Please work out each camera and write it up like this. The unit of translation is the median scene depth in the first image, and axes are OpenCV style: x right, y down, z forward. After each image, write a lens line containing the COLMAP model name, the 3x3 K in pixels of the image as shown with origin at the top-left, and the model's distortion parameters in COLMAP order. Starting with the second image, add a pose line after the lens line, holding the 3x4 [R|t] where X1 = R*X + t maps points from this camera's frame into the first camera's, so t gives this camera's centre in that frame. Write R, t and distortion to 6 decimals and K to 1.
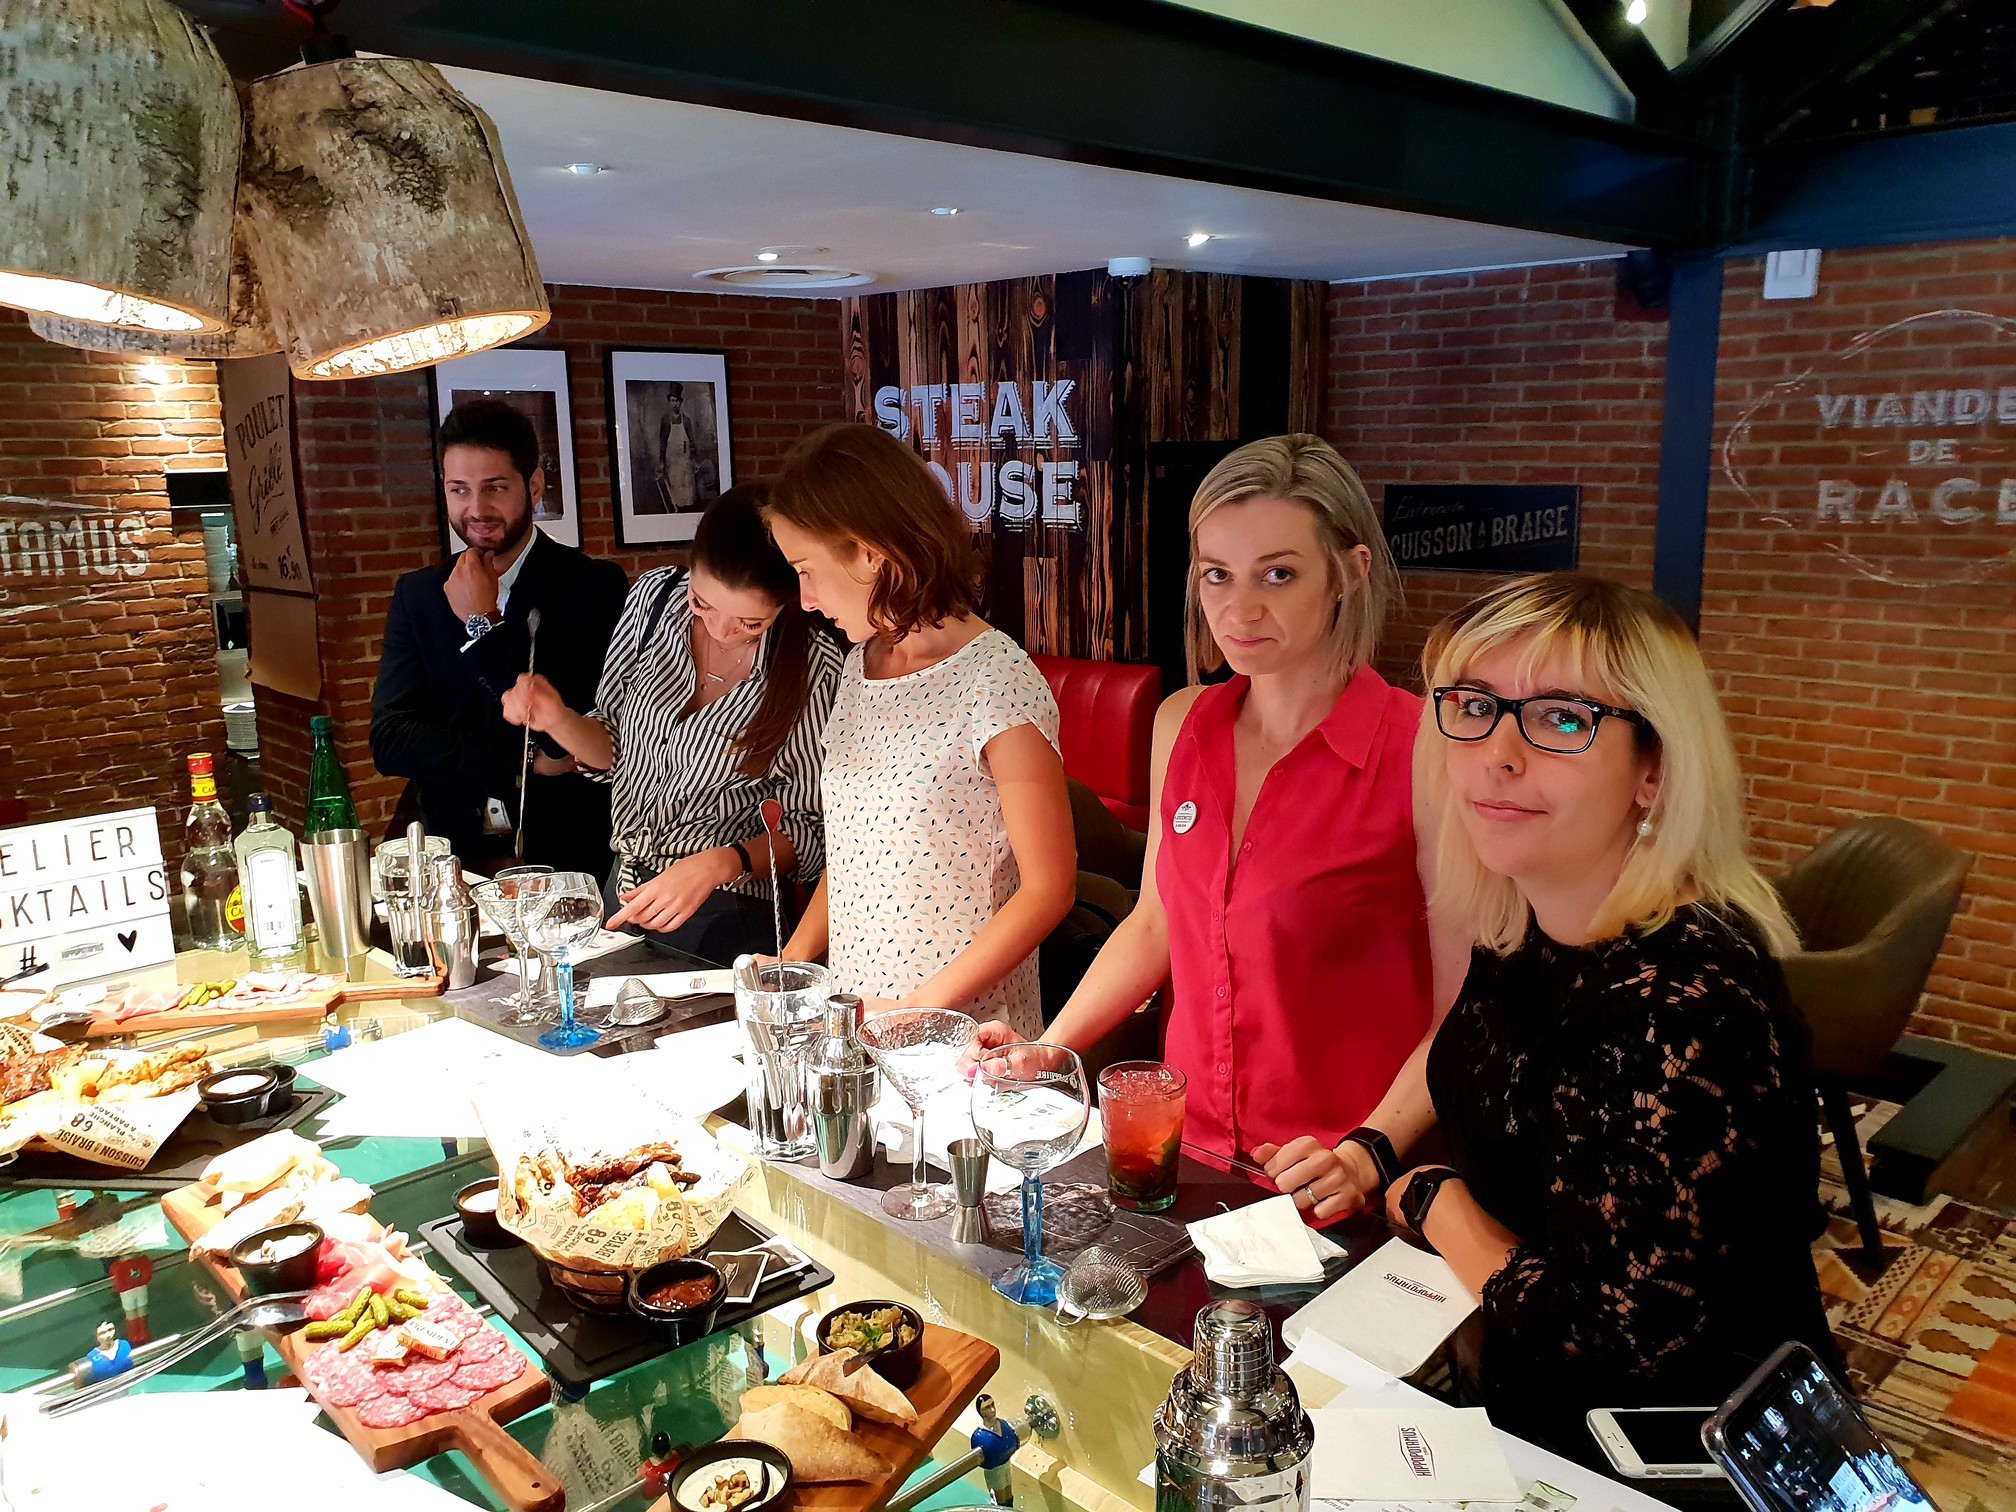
lens RADIAL K [[1556.4, 0, 1012.5], [0, 1556.4, 755.8], [0, 0, 1]] dist [-0.005613, 0.014169]
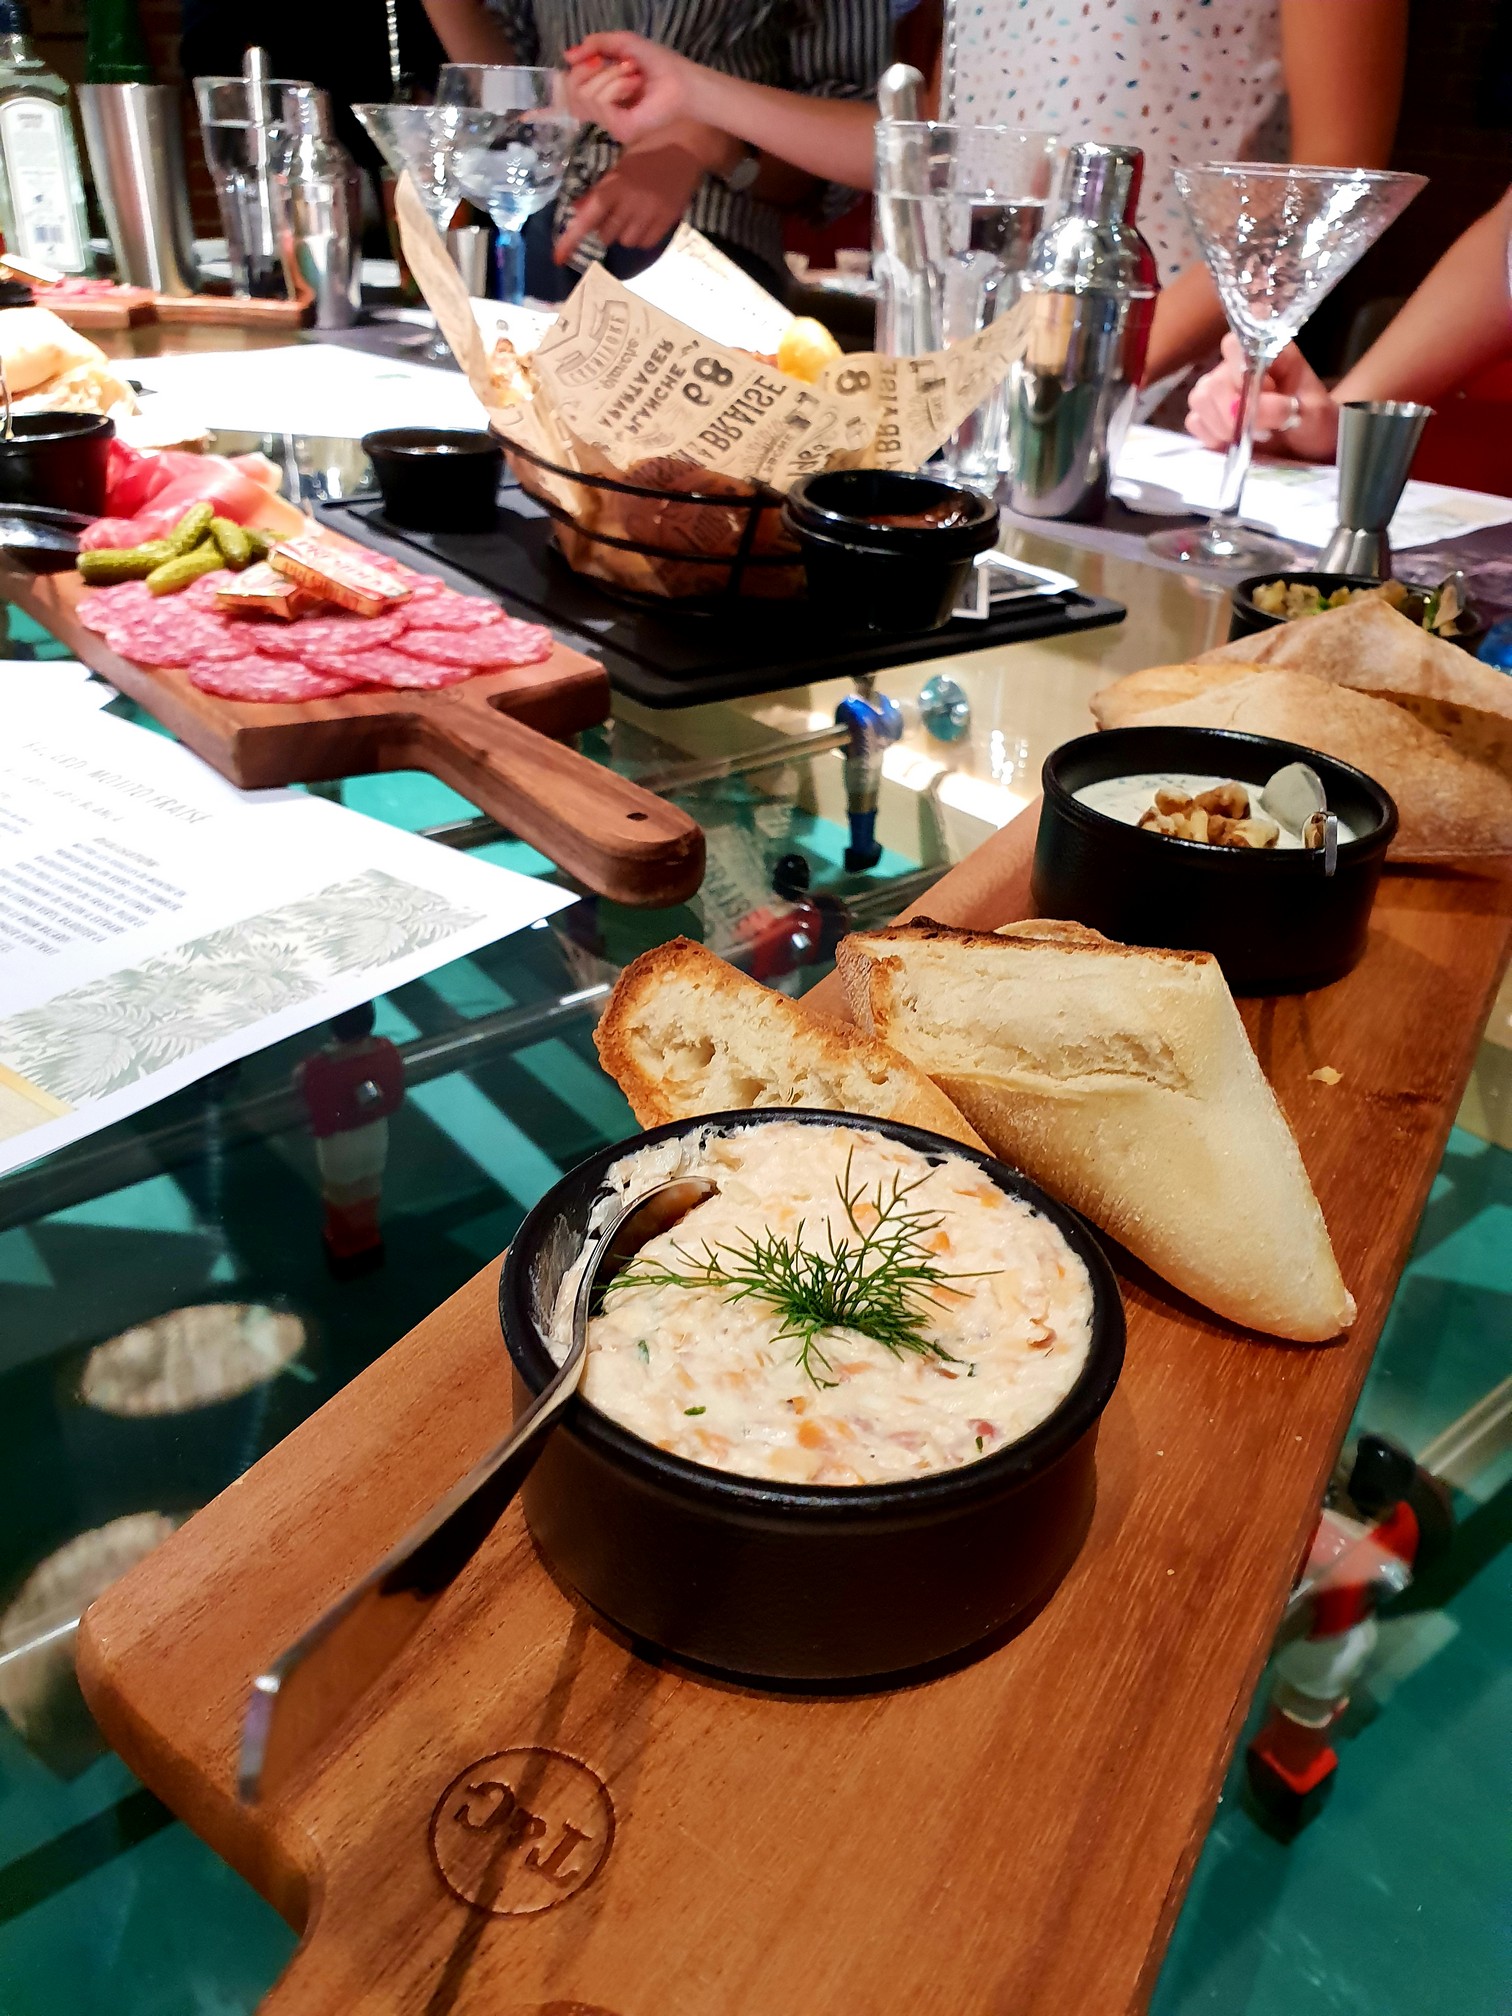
lens RADIAL K [[1556.4, 0, 751.3], [0, 1556.4, 1020.3], [0, 0, 1]] dist [-0.005613, 0.014169]
pose [[0.995239, 0.088166, -0.041559, -0.227038], [-0.070205, 0.944191, 0.321829, 0.345324], [0.067614, -0.317379, 0.945885, 0.540730]]
